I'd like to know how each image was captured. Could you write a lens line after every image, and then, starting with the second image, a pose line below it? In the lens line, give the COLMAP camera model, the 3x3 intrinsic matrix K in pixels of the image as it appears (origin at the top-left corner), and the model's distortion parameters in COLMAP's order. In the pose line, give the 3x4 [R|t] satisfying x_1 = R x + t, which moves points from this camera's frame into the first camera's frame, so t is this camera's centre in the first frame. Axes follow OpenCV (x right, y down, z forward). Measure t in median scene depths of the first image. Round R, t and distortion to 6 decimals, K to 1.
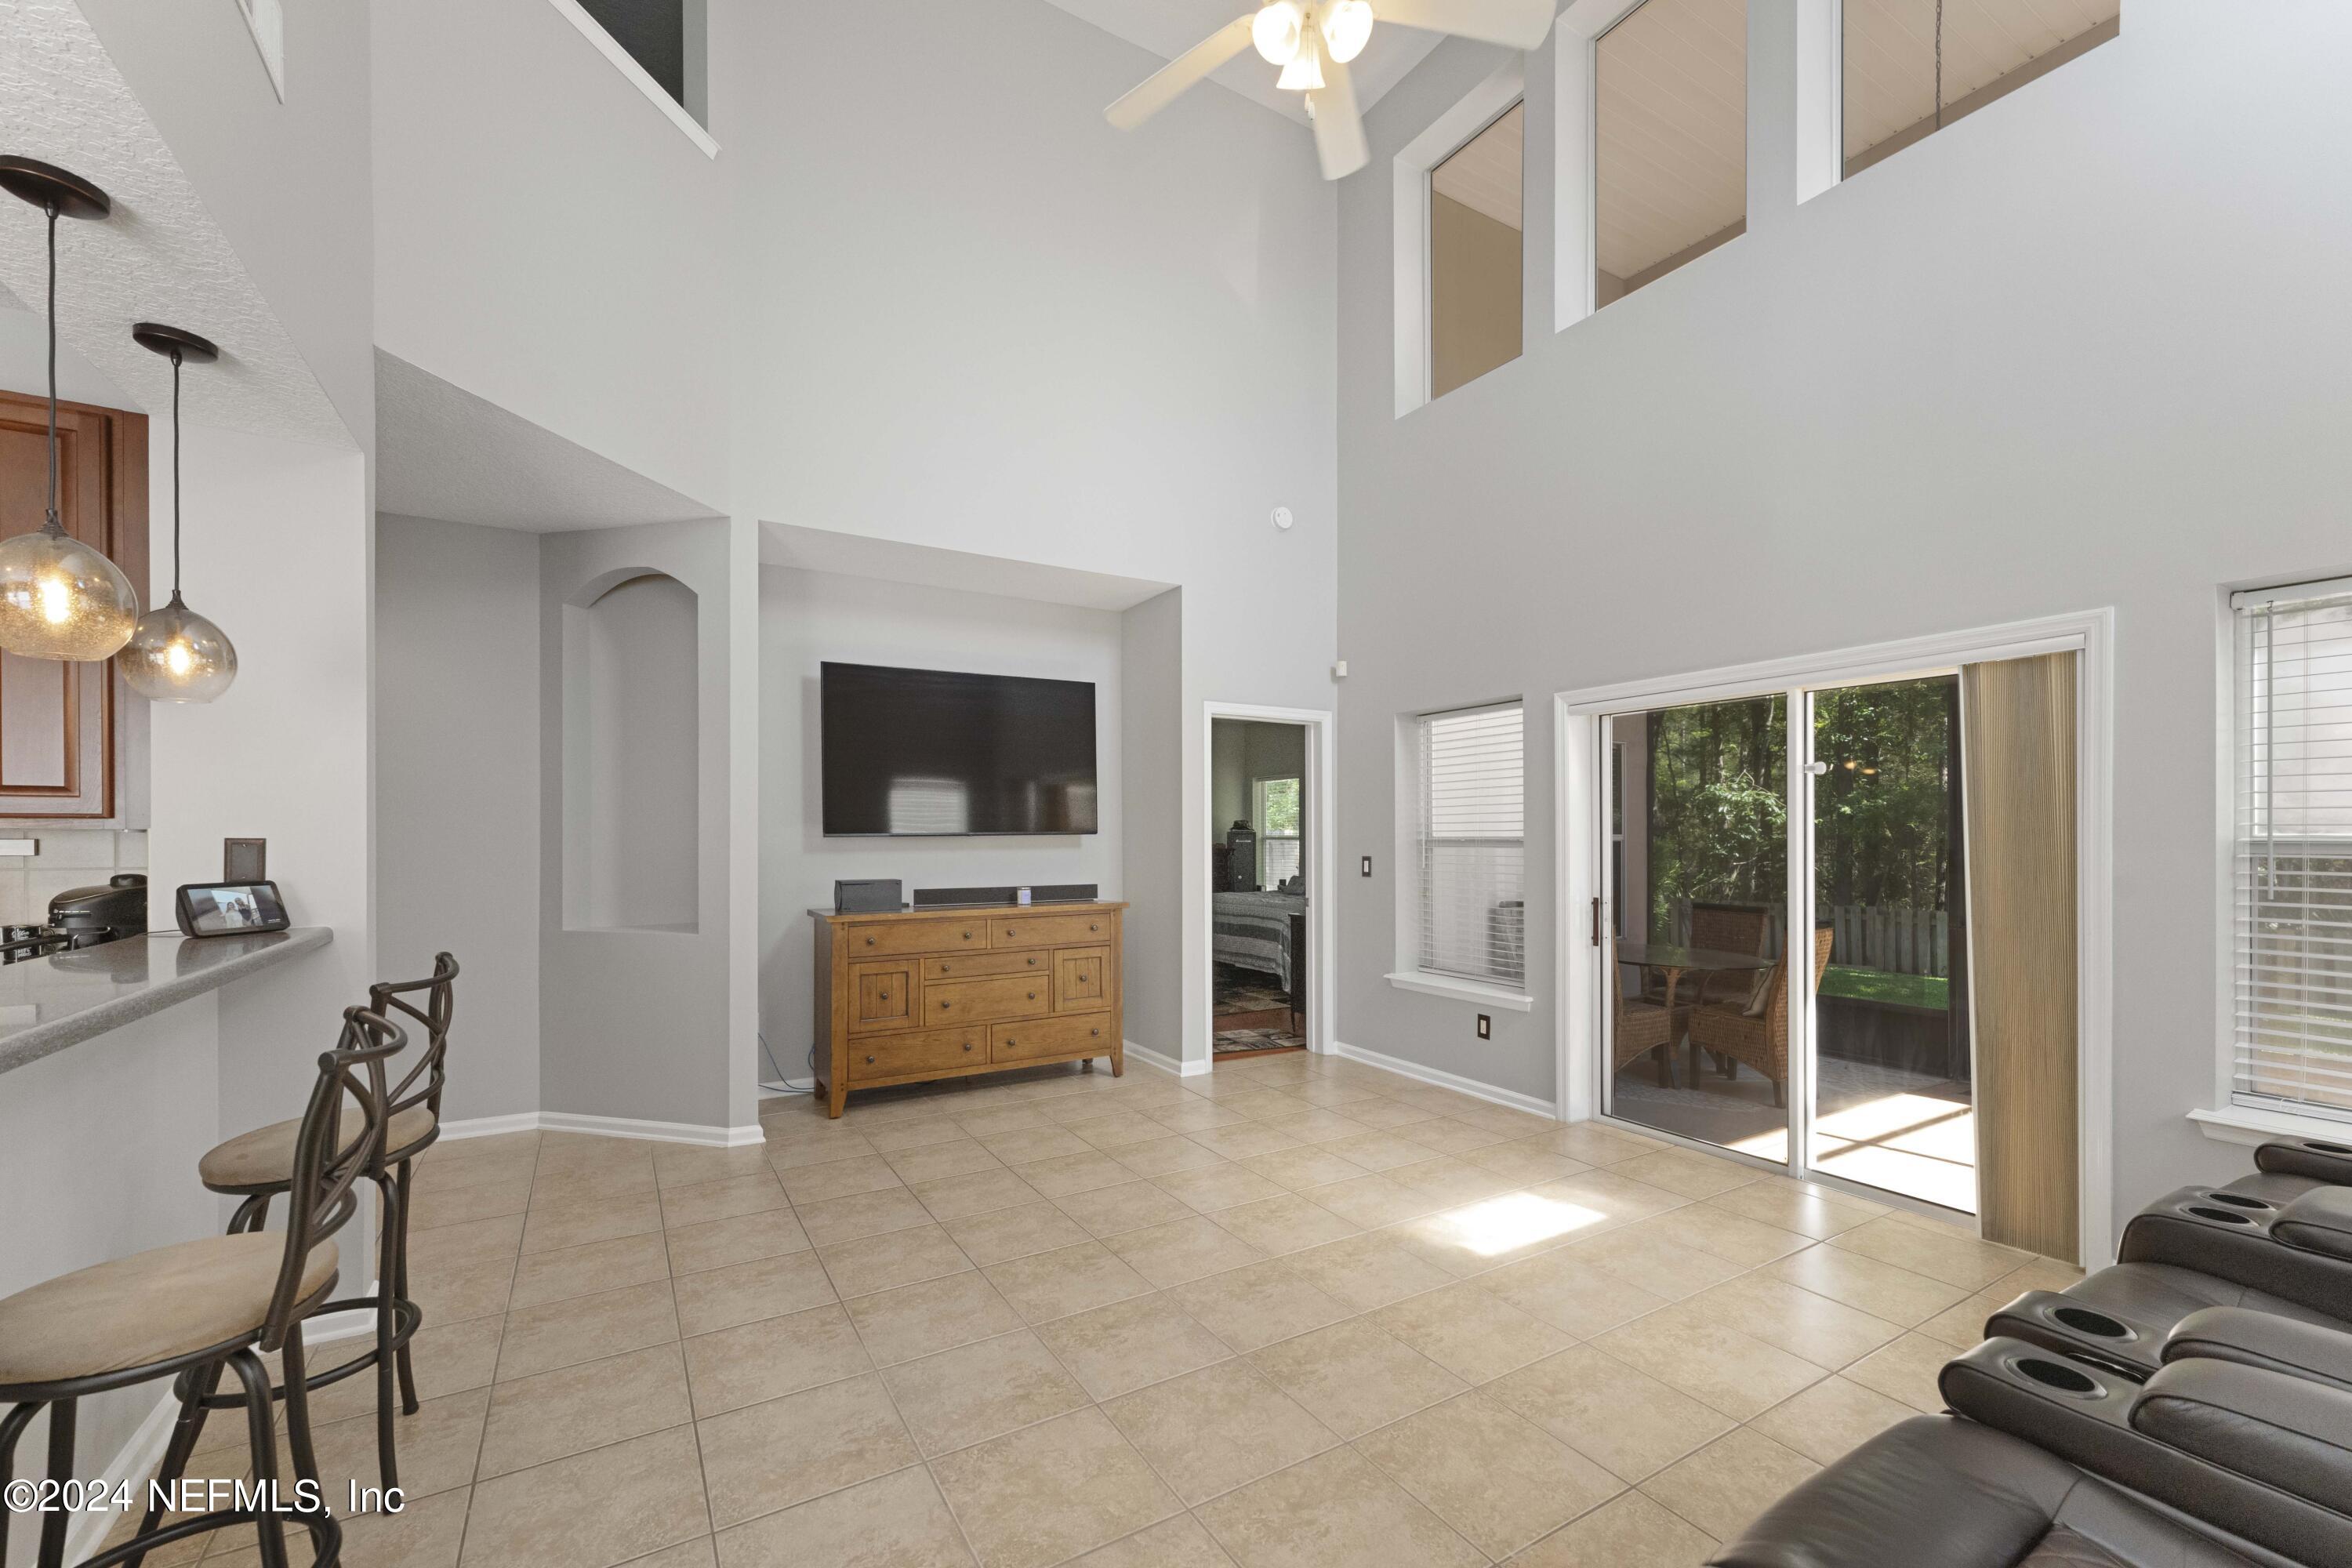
lens RADIAL K [[948.0, 0, 1176.8], [0, 948.0, 830.0], [0, 0, 1]] dist [-0.006937, 0.001877]
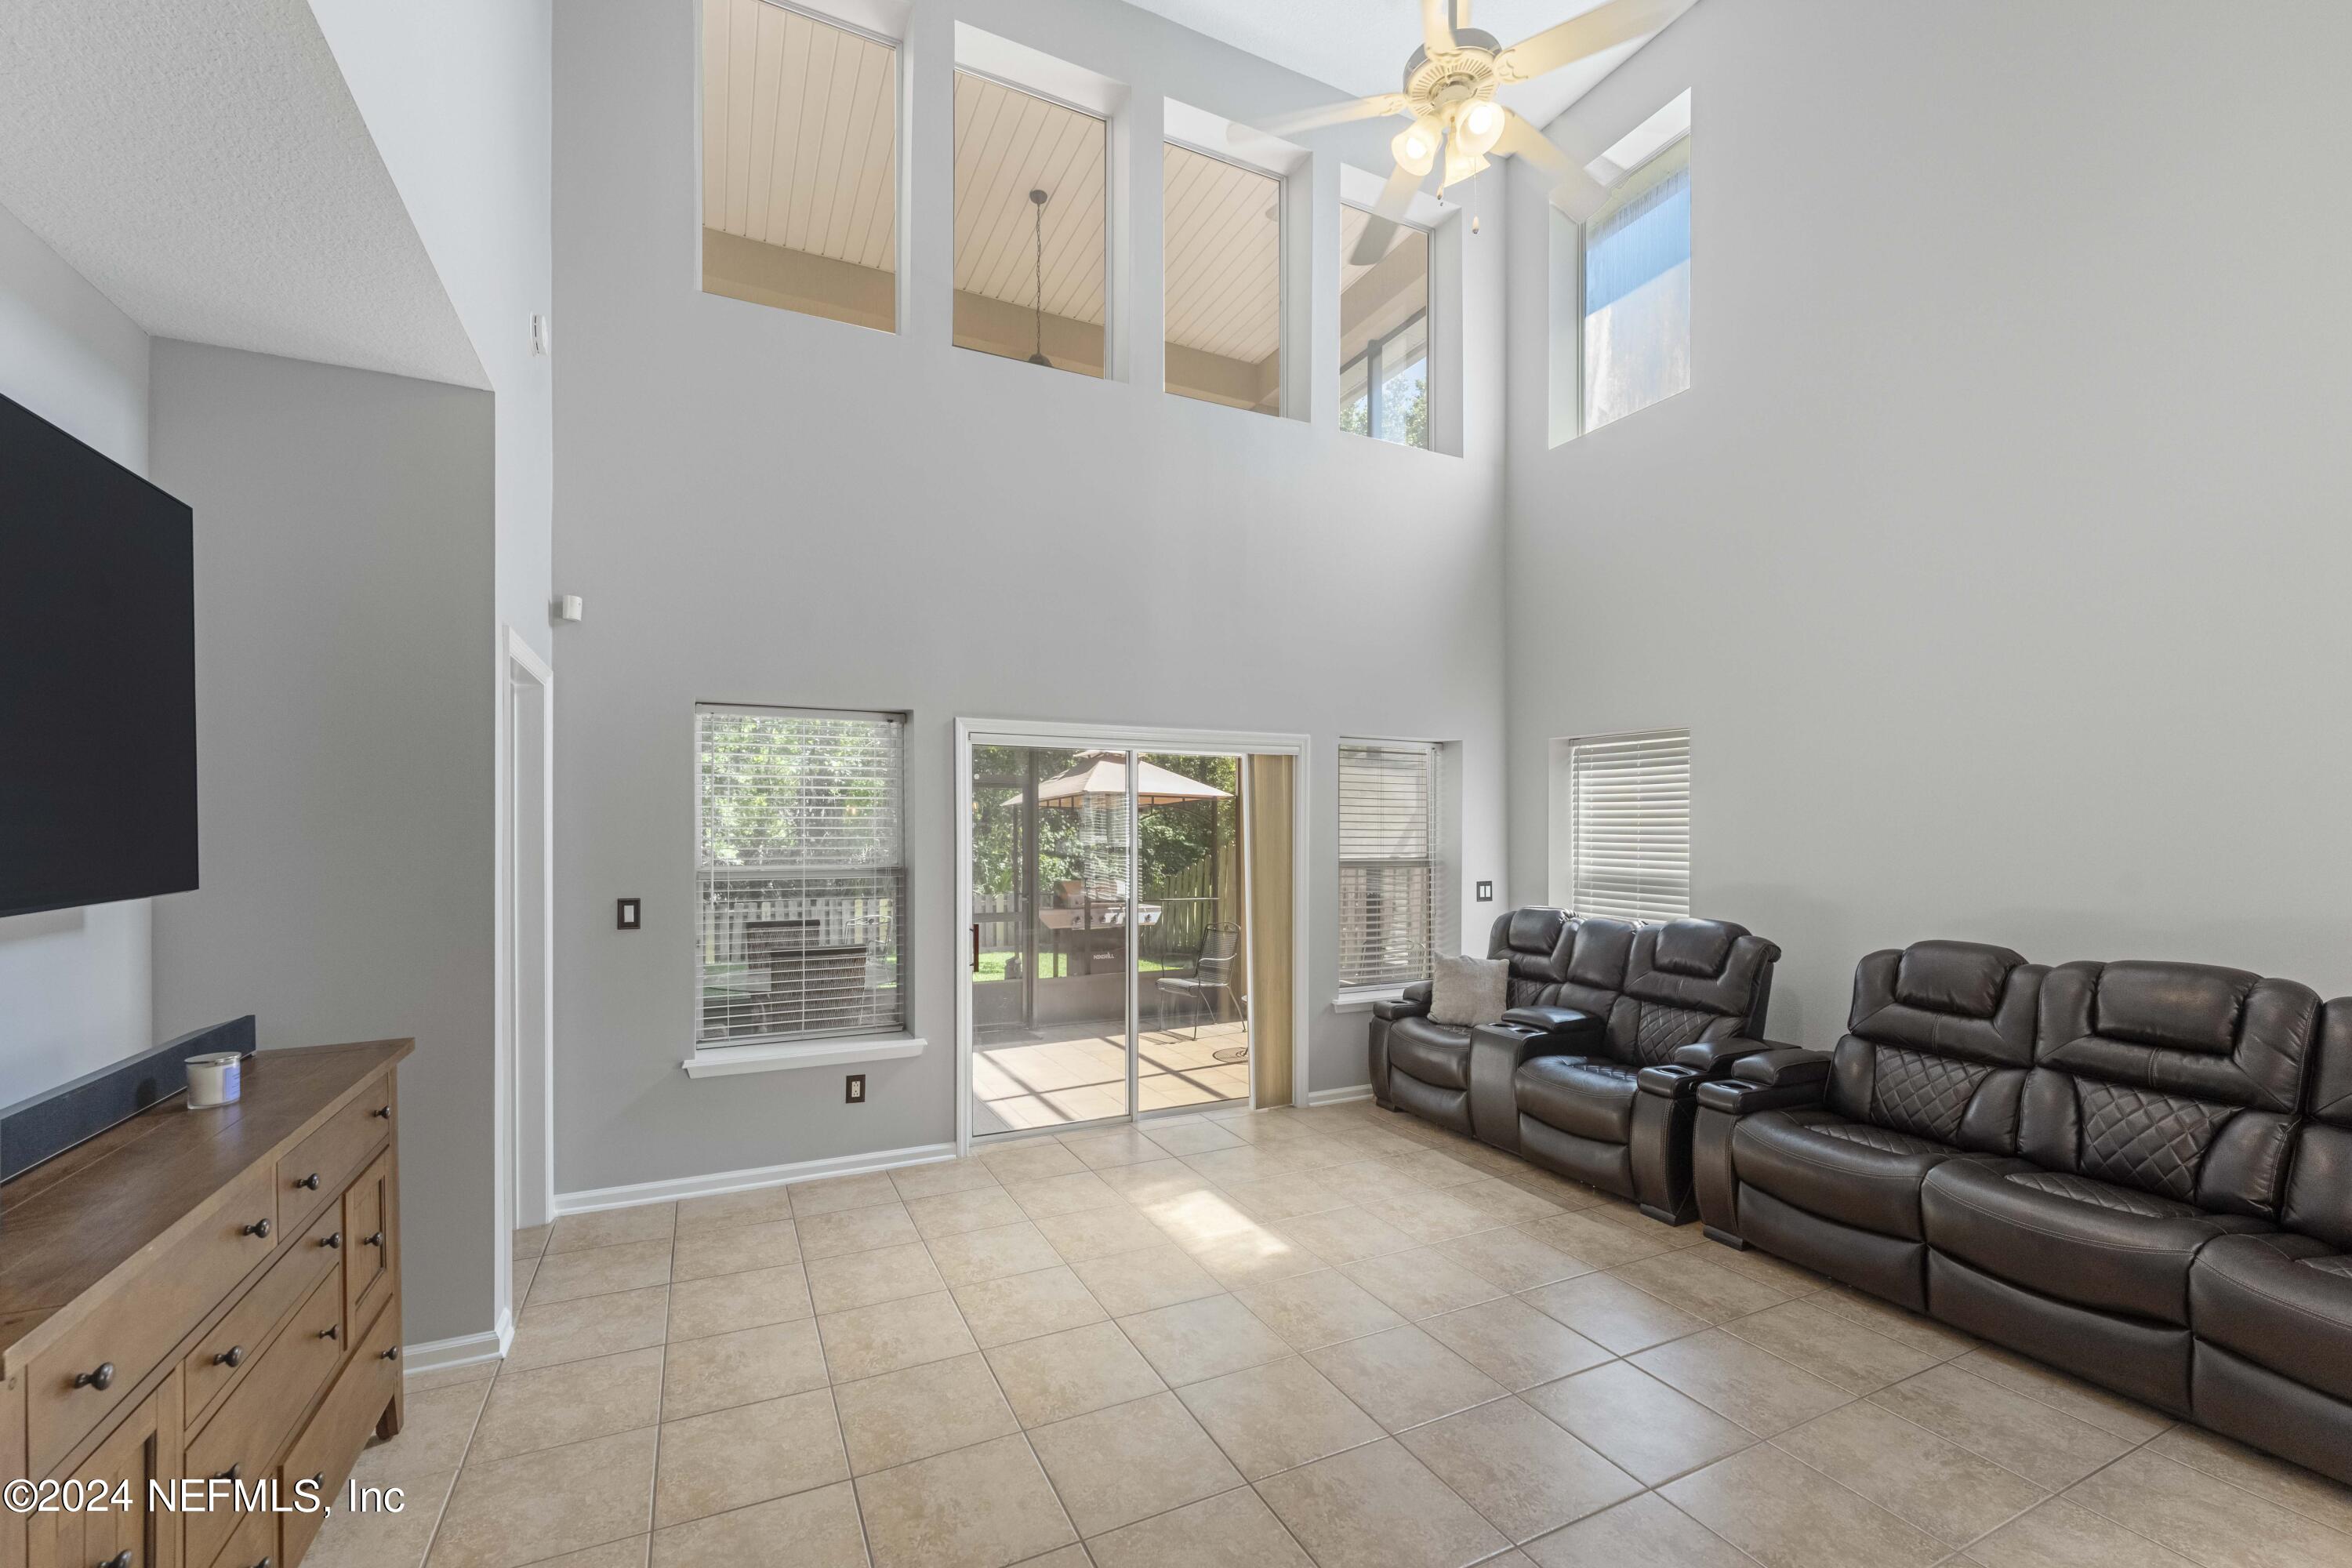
lens RADIAL K [[948.0, 0, 1165.0], [0, 948.0, 838.4], [0, 0, 1]] dist [-0.006937, 0.001877]
pose [[0.099875, -0.008138, 0.994967, -0.721611], [-0.011213, 0.999894, 0.009304, -0.043381], [-0.994937, -0.012086, 0.099773, 0.927118]]
